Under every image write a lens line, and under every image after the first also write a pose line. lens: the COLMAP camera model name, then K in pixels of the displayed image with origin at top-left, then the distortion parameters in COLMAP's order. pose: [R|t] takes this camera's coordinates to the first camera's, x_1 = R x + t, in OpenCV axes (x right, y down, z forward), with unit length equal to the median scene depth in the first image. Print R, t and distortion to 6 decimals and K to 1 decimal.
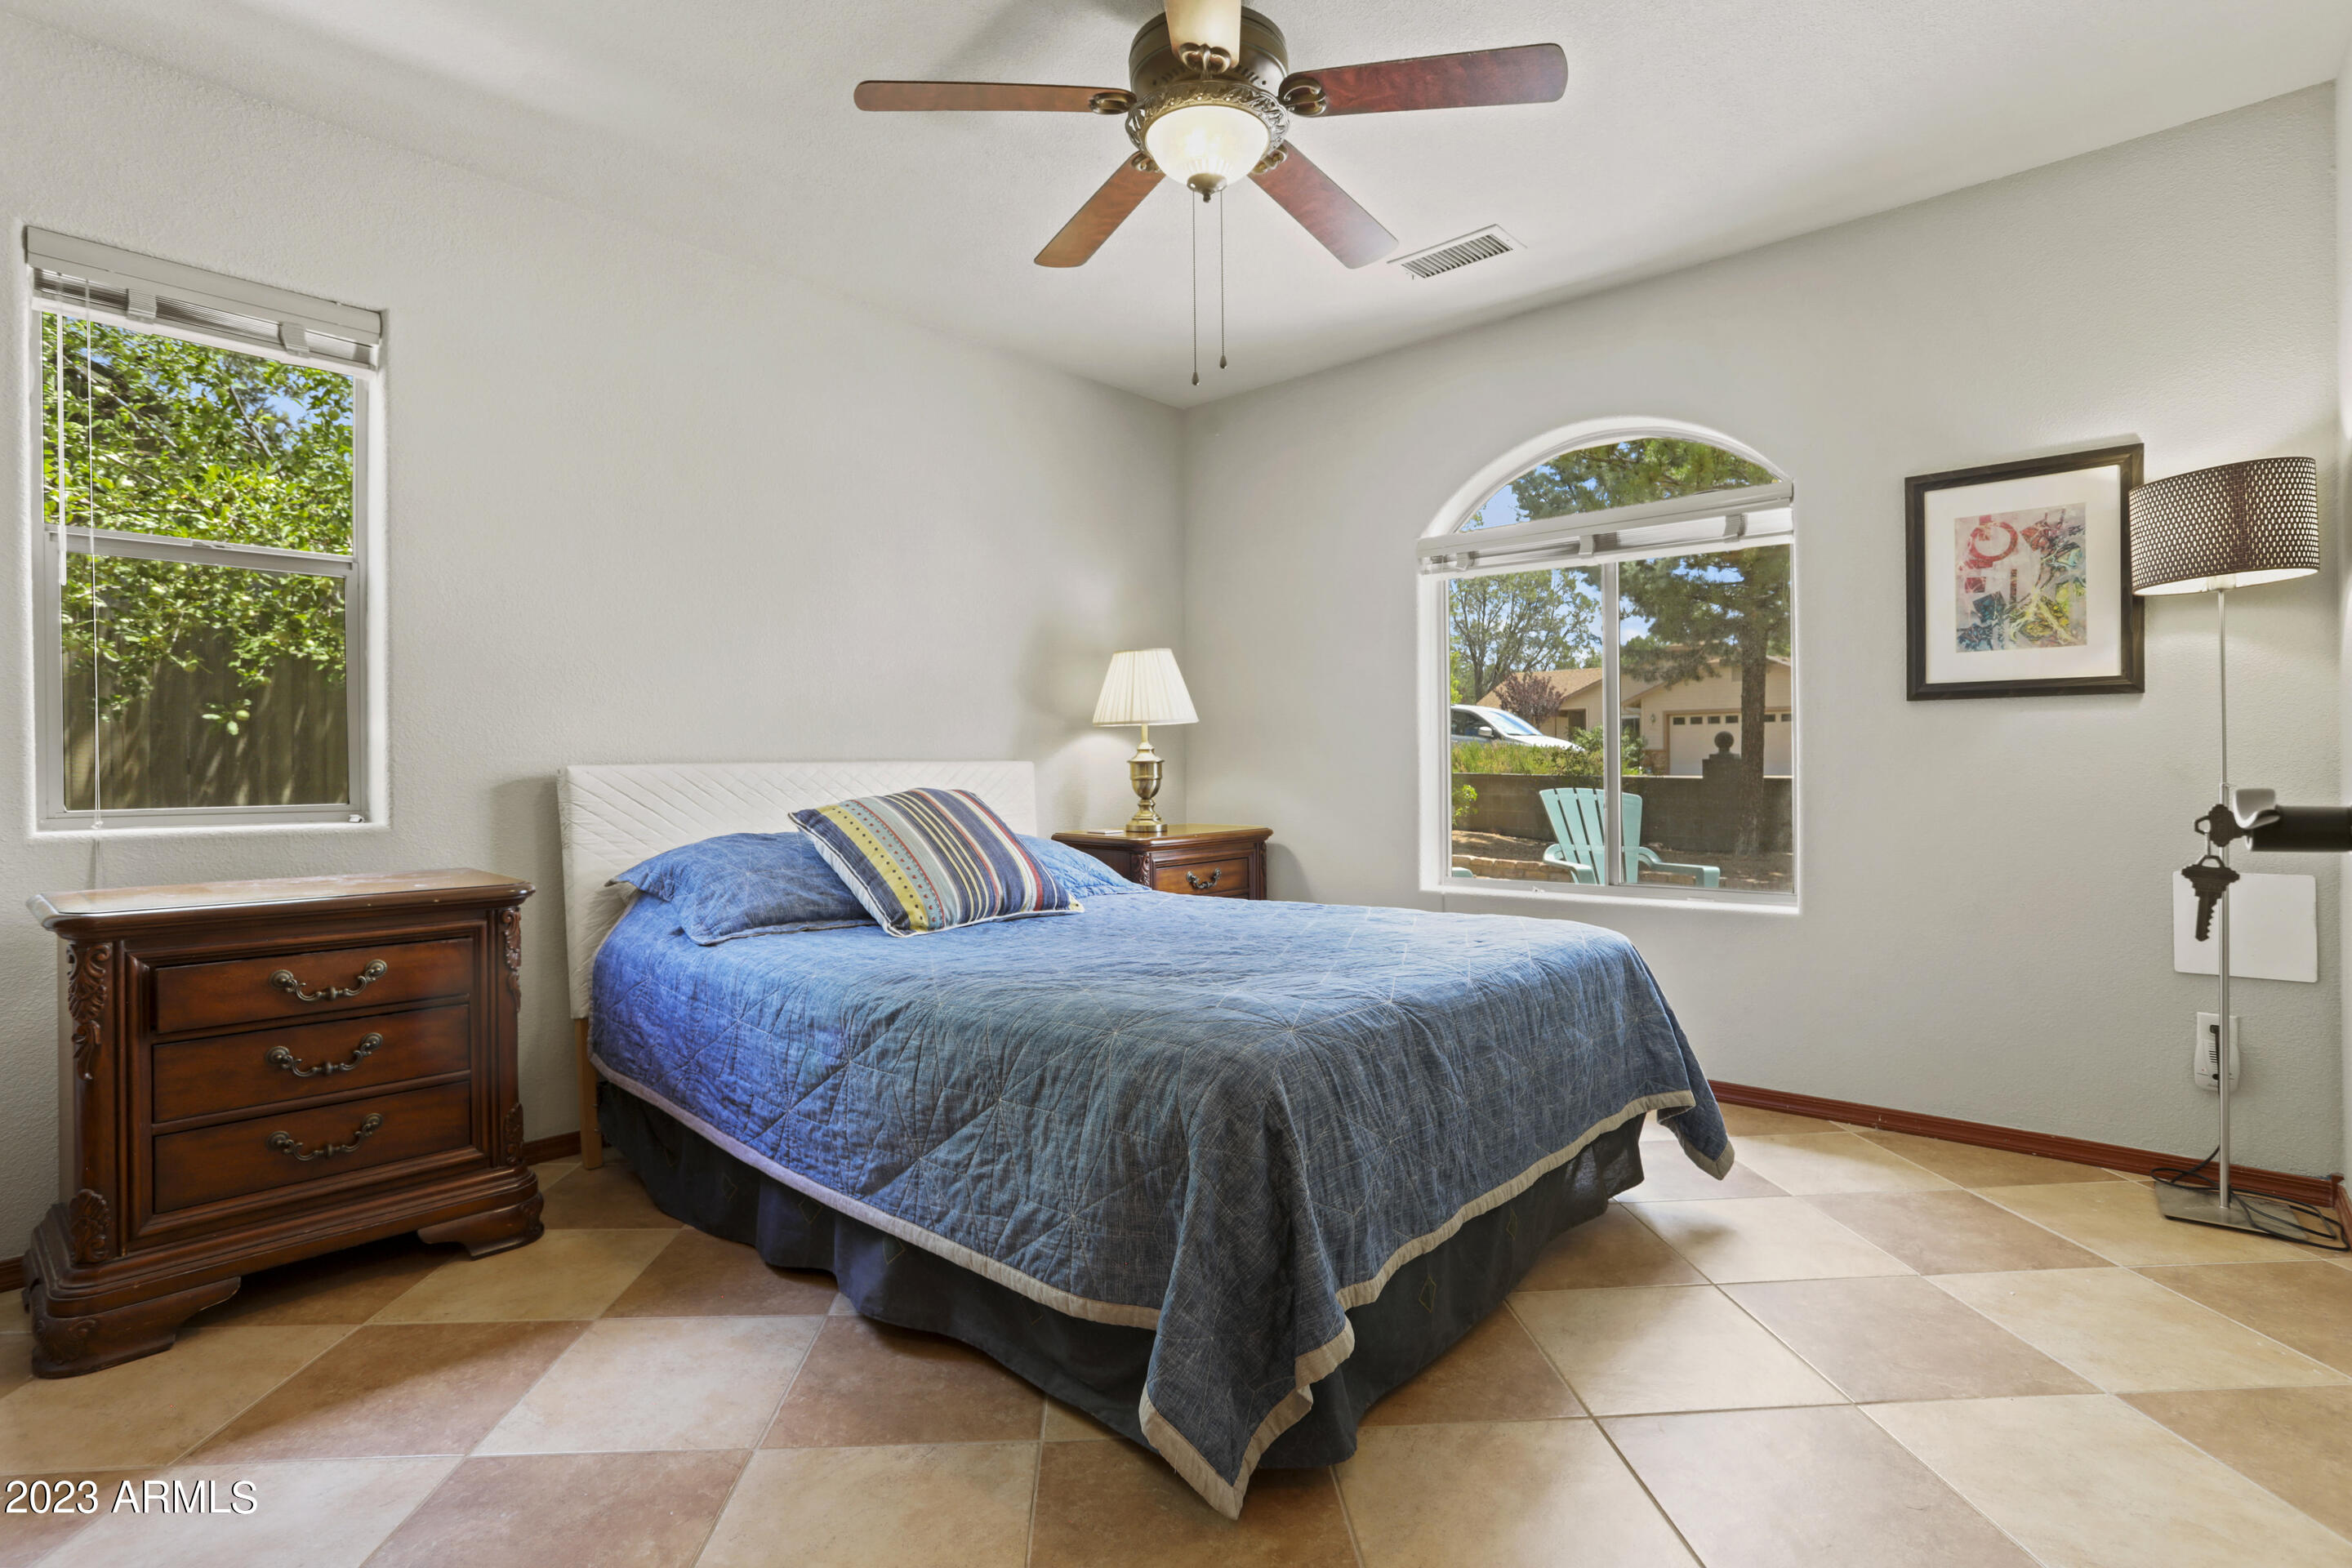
lens RADIAL K [[1181.0, 0, 1171.2], [0, 1181.0, 764.2], [0, 0, 1]] dist [-0.039799, 0.026242]
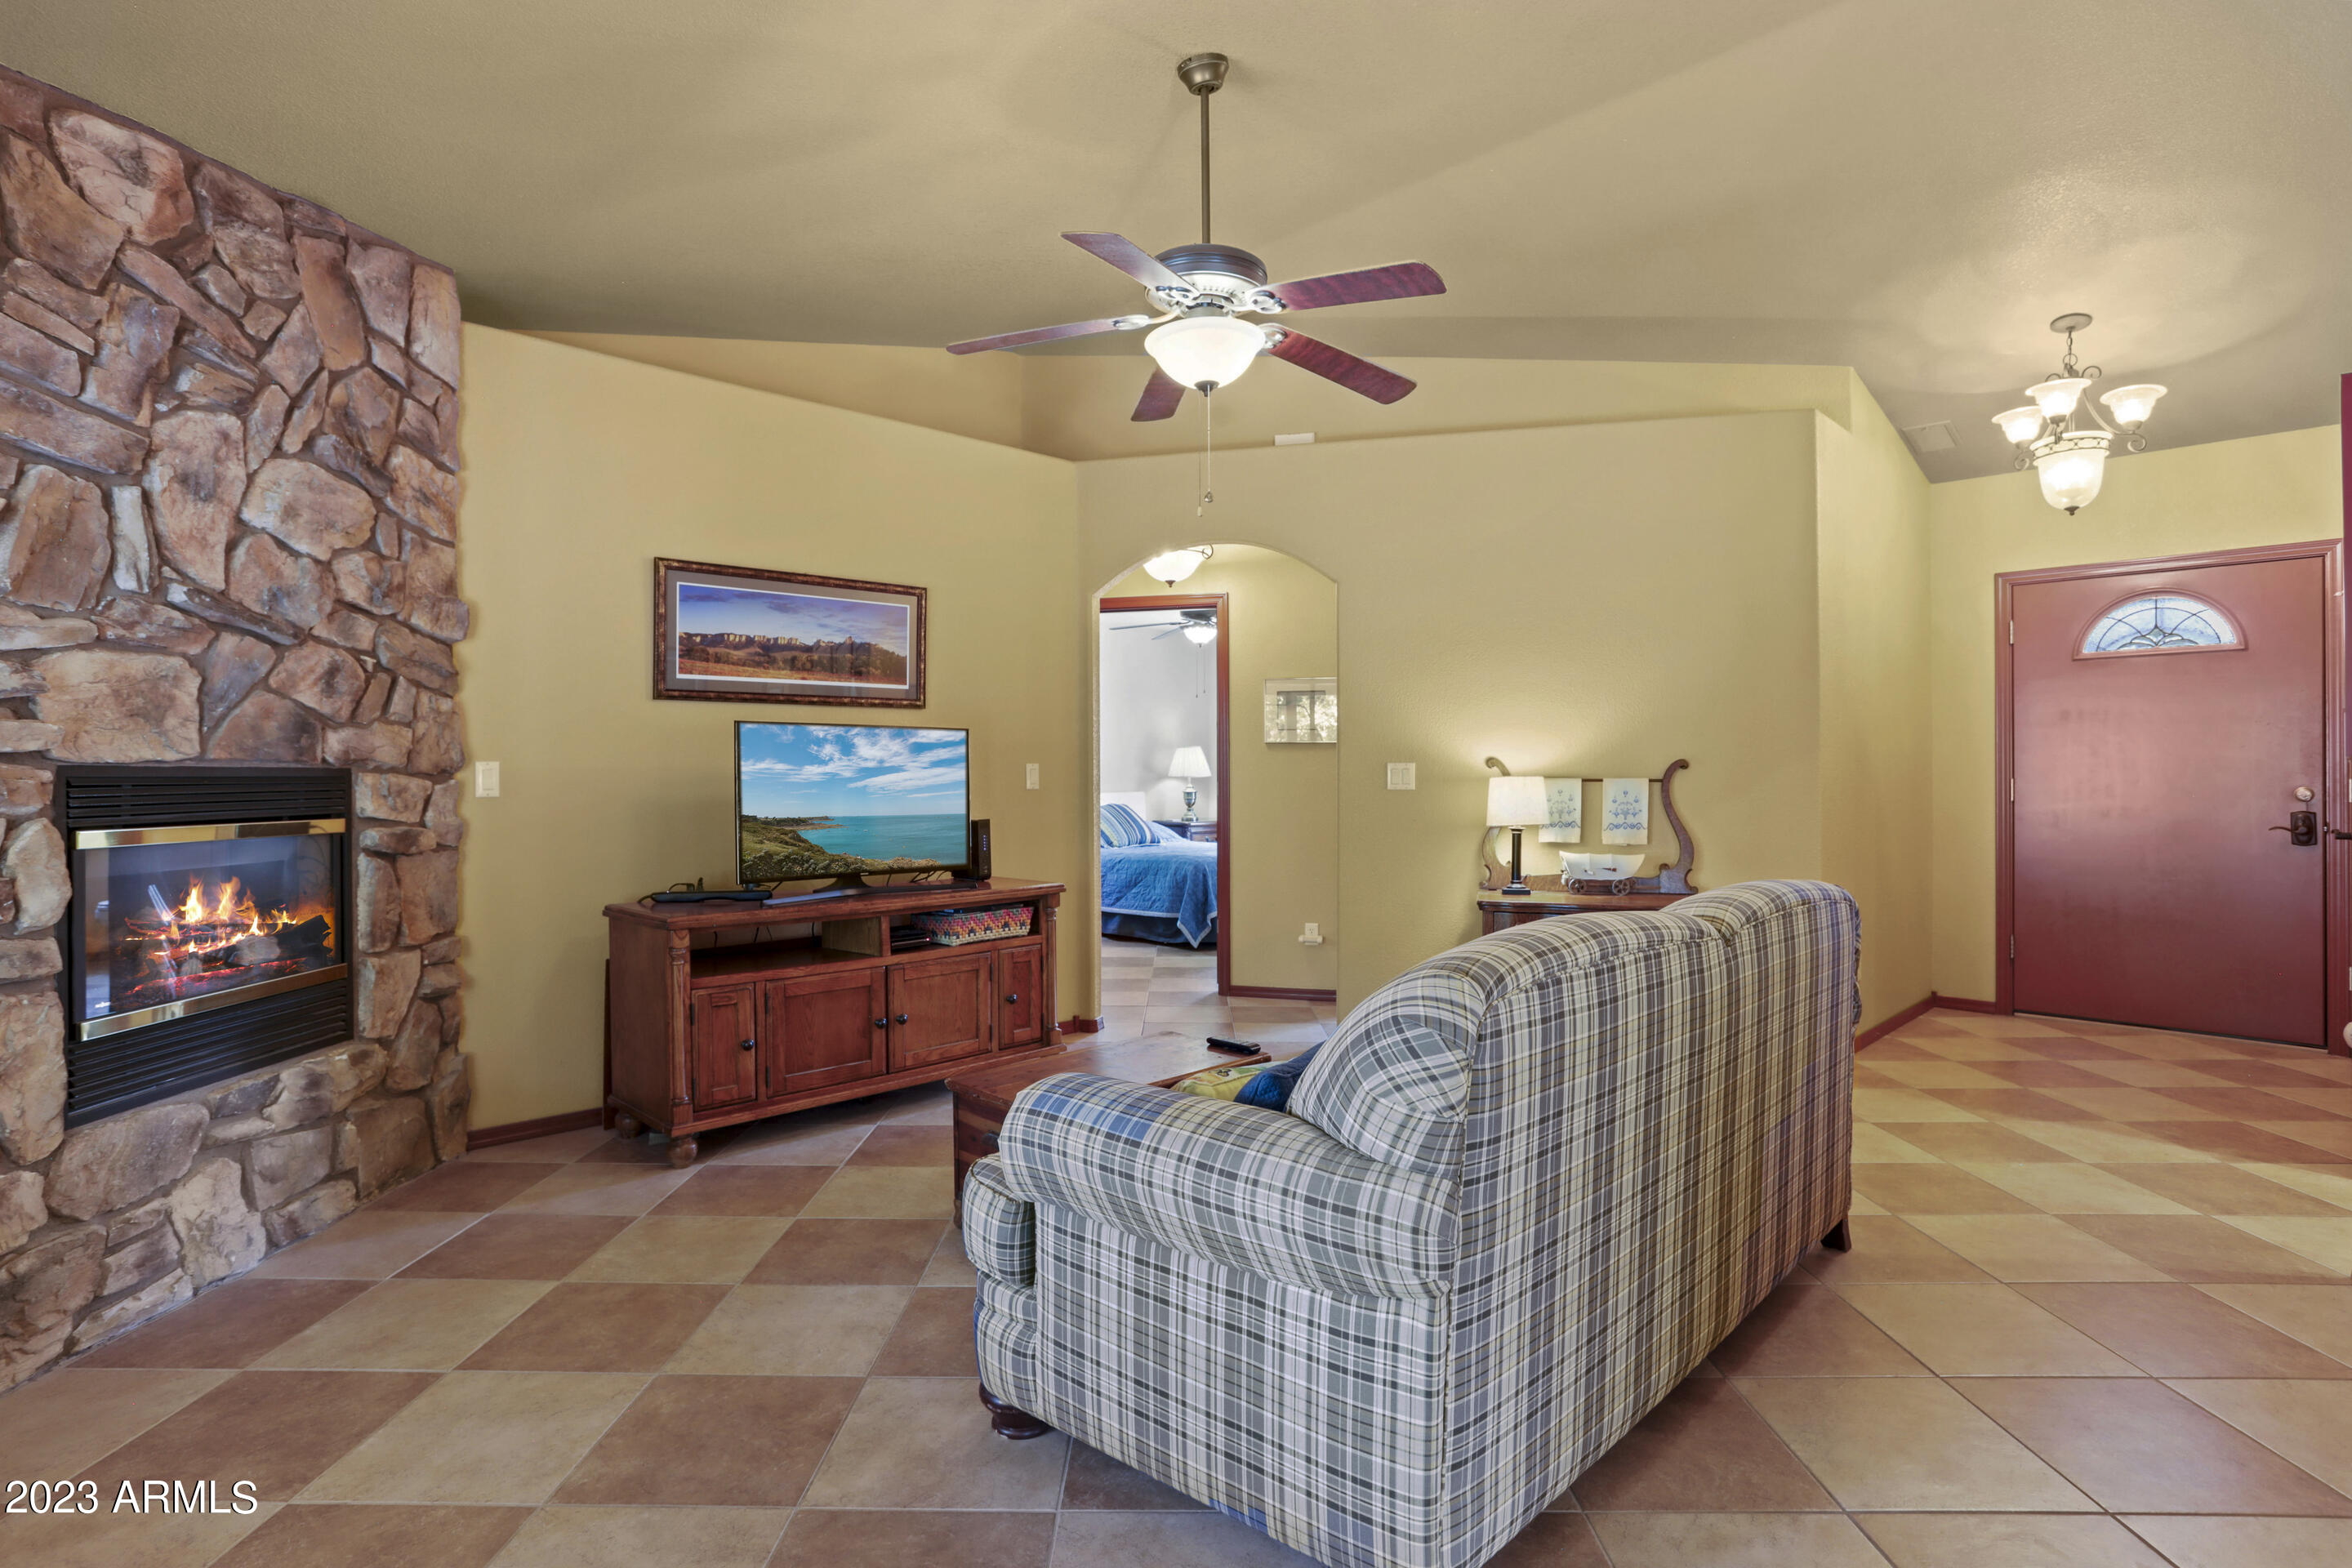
lens RADIAL K [[1181.0, 0, 1171.2], [0, 1181.0, 764.2], [0, 0, 1]] dist [-0.039799, 0.026242]
pose [[0.997996, 0.000190, -0.063283, 0.109730], [-0.000358, 0.999996, -0.002641, -0.060470], [0.063282, 0.002658, 0.997992, -1.673618]]
